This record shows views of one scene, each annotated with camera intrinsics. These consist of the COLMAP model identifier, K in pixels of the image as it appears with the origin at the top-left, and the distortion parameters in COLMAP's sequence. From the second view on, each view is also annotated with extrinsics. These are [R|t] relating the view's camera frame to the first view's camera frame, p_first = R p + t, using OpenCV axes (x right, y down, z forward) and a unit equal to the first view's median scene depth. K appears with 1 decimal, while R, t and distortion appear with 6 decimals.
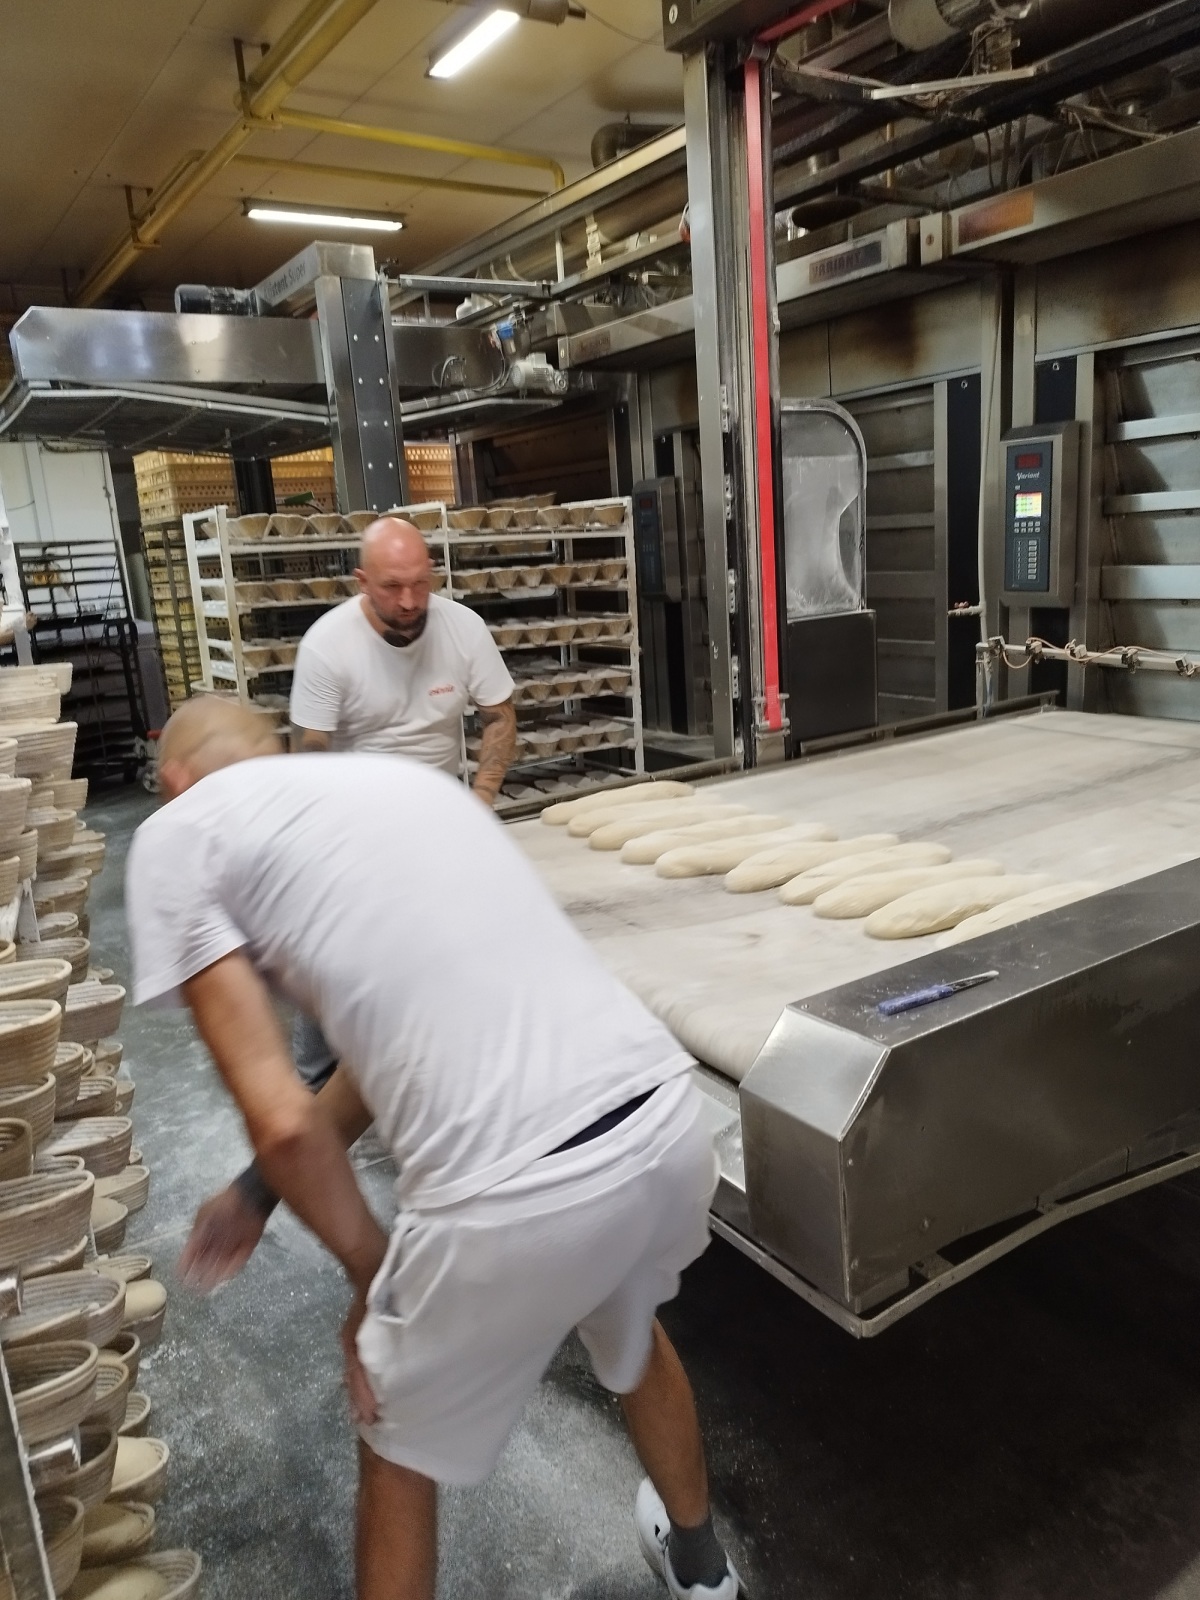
lens RADIAL K [[1142.1, 0, 596.3], [0, 1142.1, 805.6], [0, 0, 1]] dist [0.003739, -0.008996]
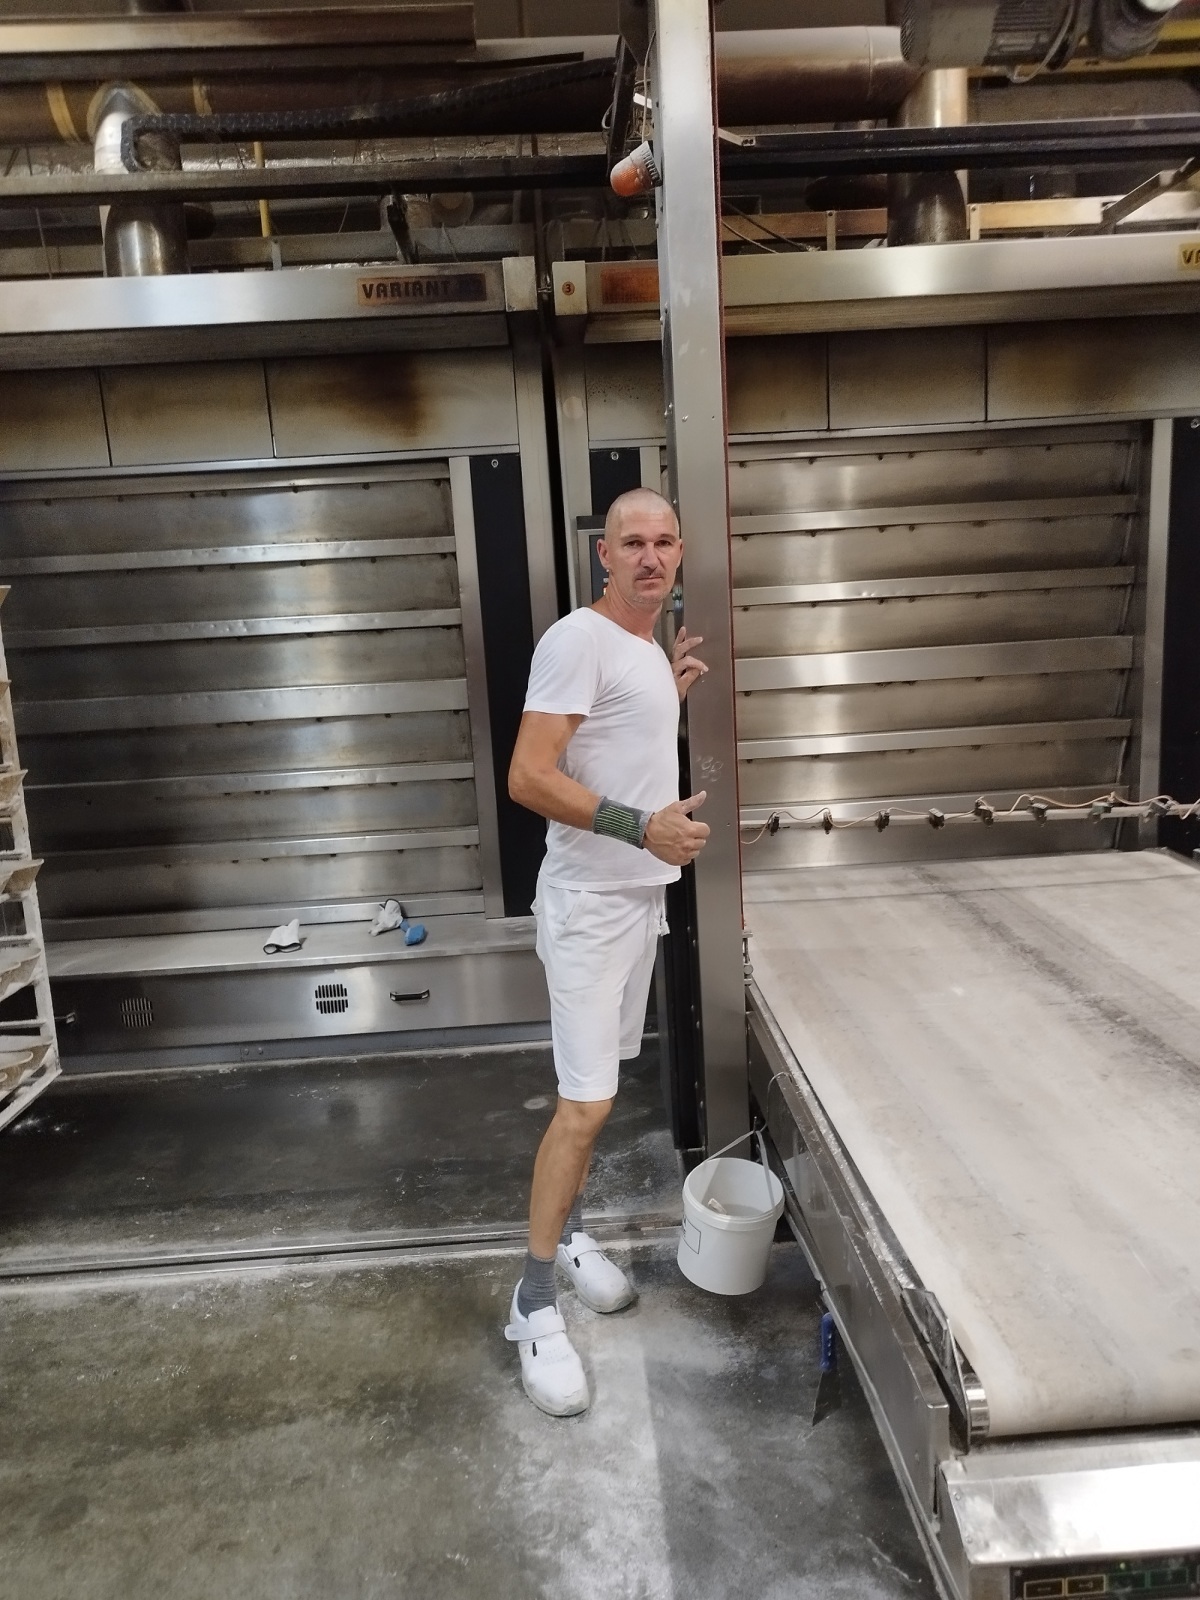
lens RADIAL K [[1142.1, 0, 599.1], [0, 1142.1, 798.9], [0, 0, 1]] dist [0.003739, -0.008996]
pose [[0.508402, -0.117536, 0.853061, -0.403299], [0.216692, 0.976225, 0.005363, -0.106149], [-0.833410, 0.182125, 0.521784, 0.521045]]
